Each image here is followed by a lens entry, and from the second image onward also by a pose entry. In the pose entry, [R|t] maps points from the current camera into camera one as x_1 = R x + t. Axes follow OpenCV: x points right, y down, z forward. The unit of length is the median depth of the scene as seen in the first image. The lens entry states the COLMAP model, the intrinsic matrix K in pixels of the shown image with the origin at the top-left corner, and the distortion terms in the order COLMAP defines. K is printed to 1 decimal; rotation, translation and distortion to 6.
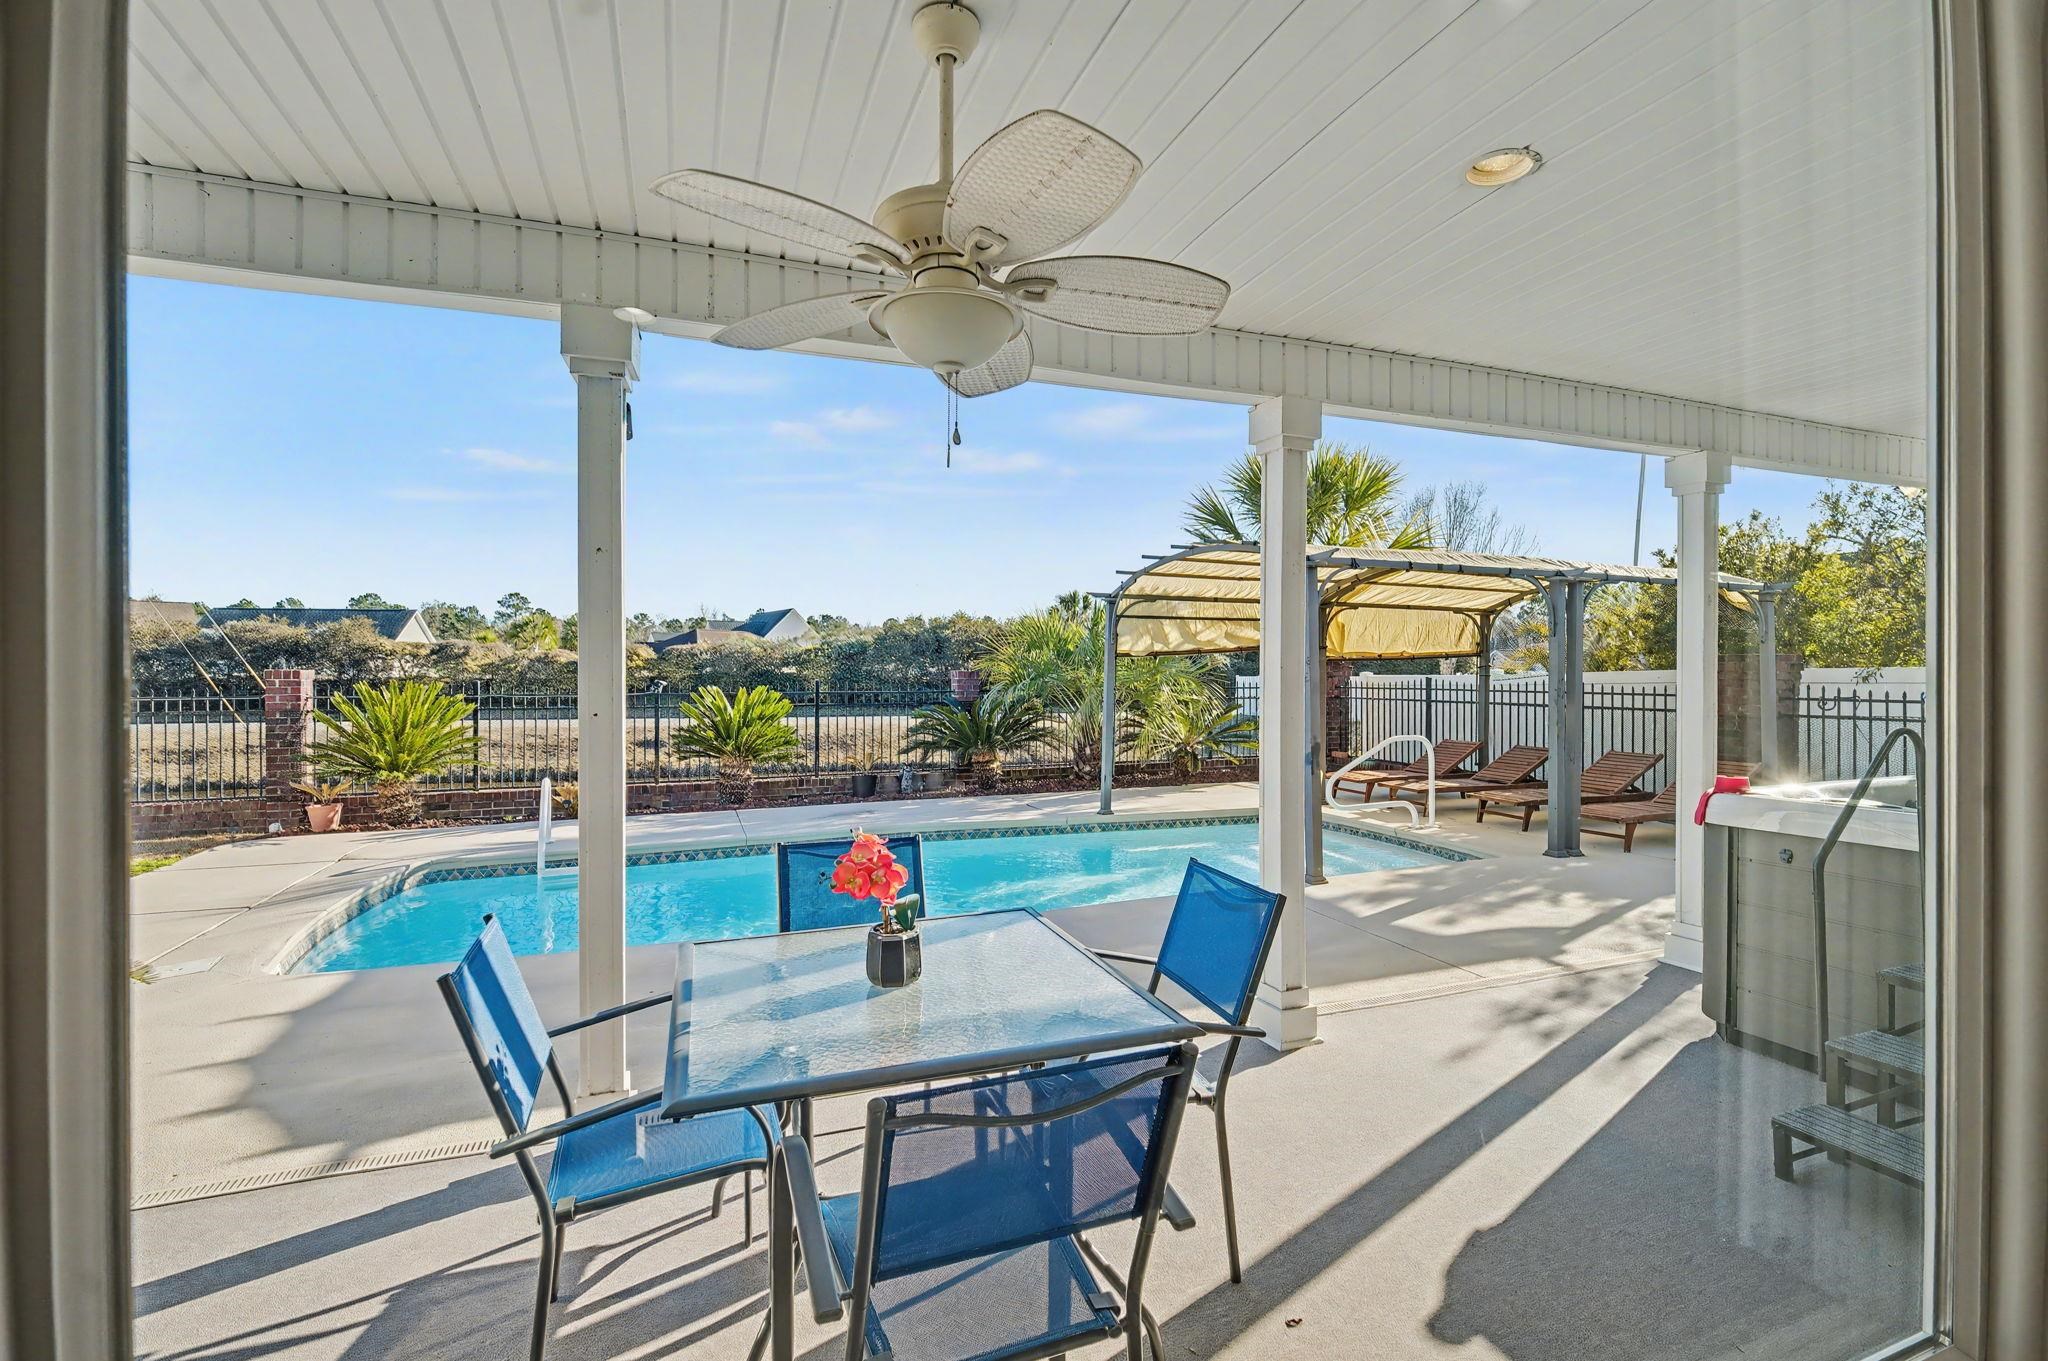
lens RADIAL K [[878.6, 0, 1016.5], [0, 878.6, 675.0], [0, 0, 1]] dist [0.001820, 0.000023]
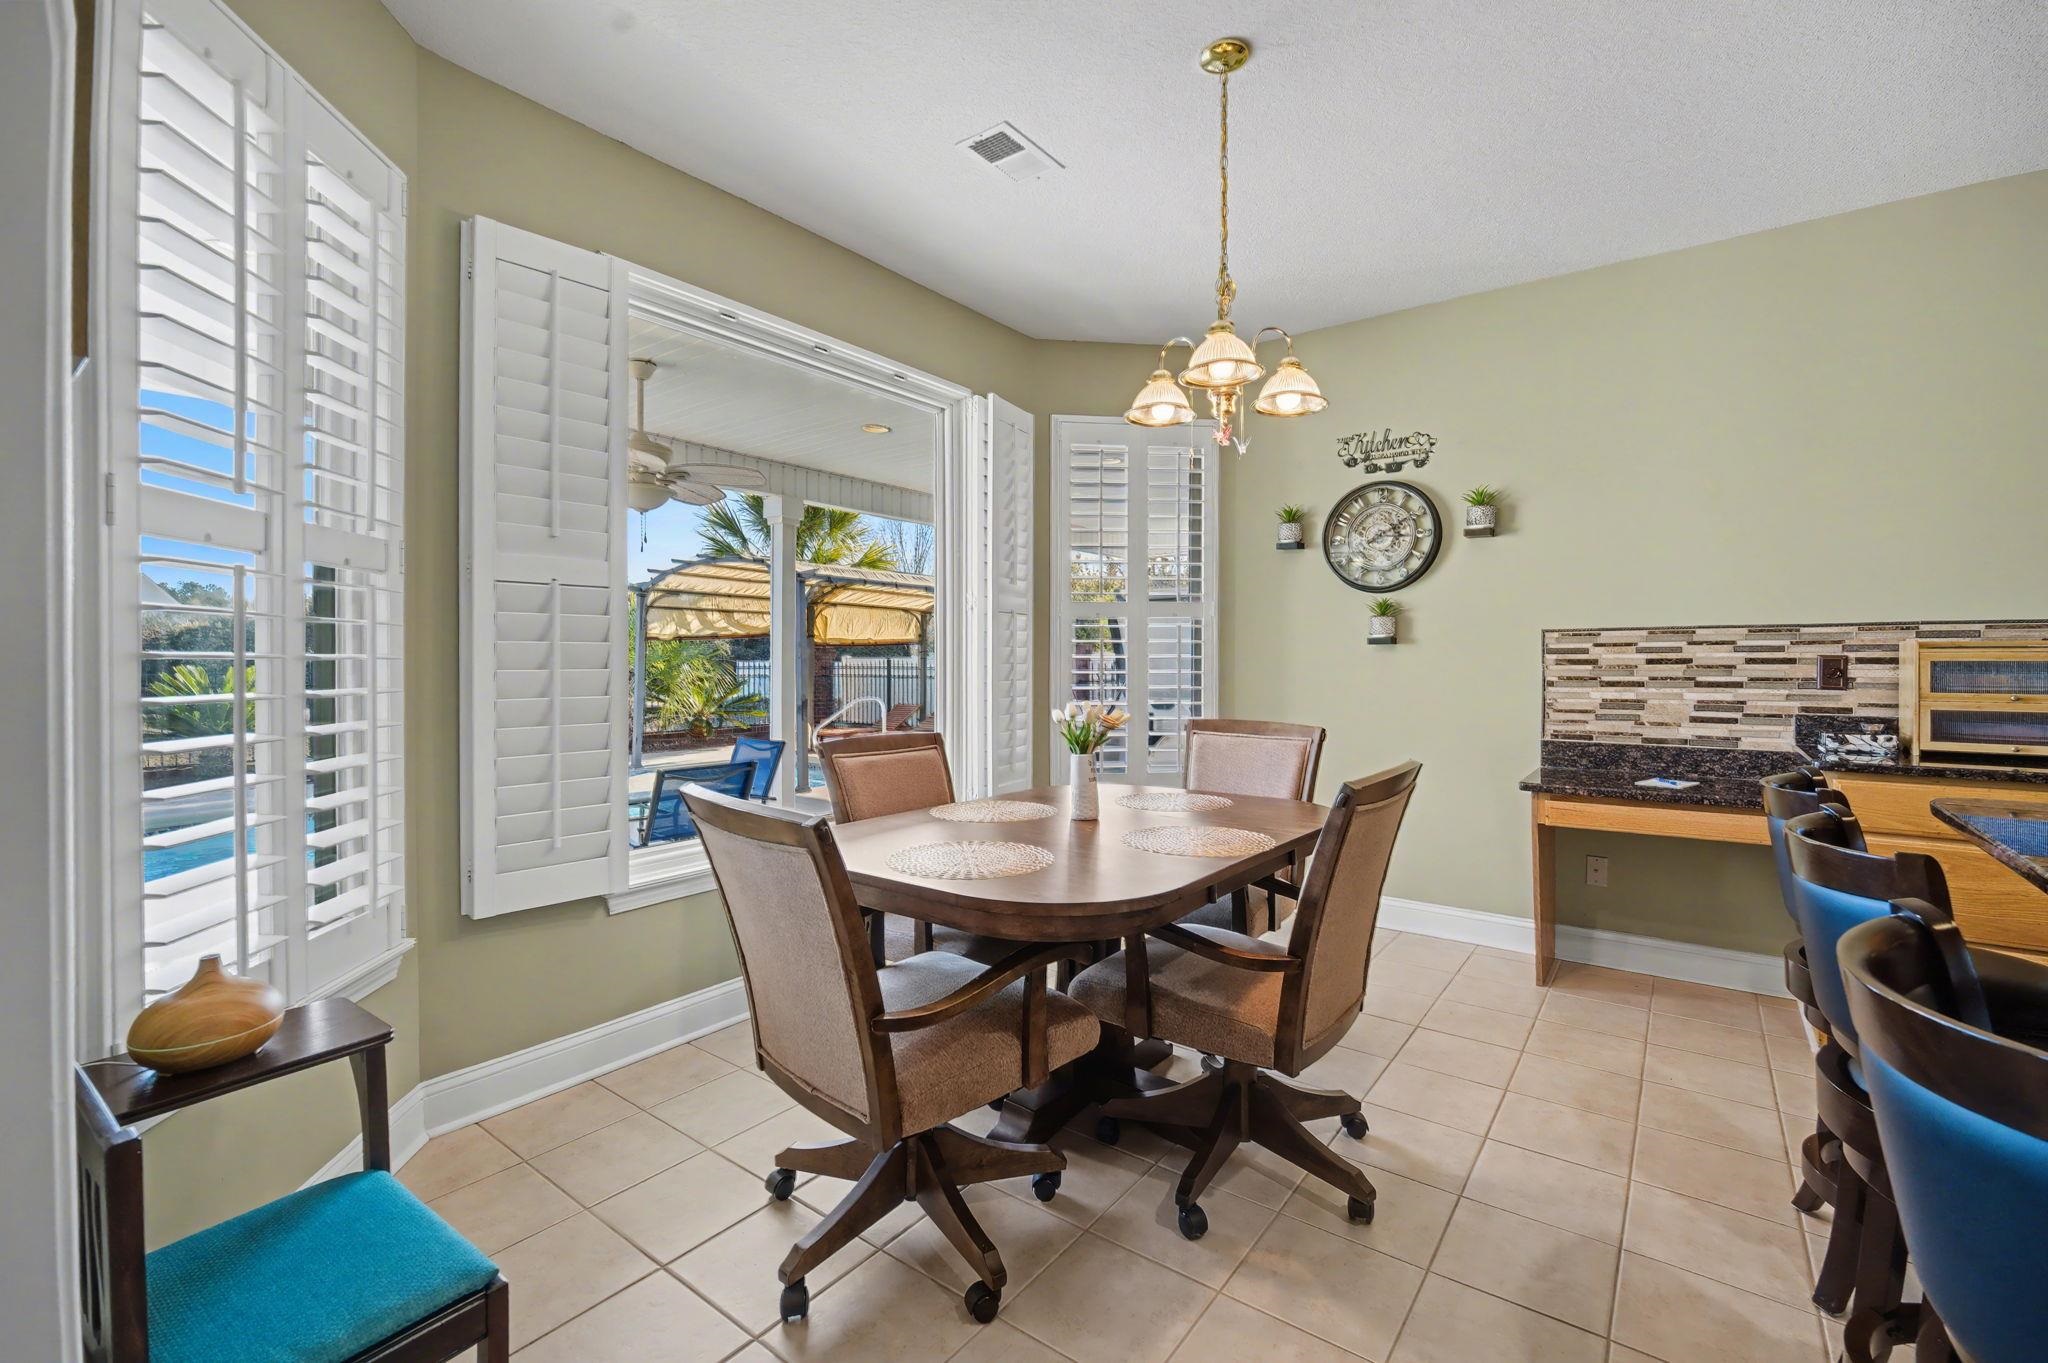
lens RADIAL K [[878.6, 0, 1027.0], [0, 878.6, 672.9], [0, 0, 1]] dist [0.001820, 0.000023]
pose [[0.842952, -0.003918, 0.537974, -0.086050], [-0.001881, 0.999946, 0.010228, 0.010623], [-0.537985, -0.009634, 0.842899, -0.276995]]
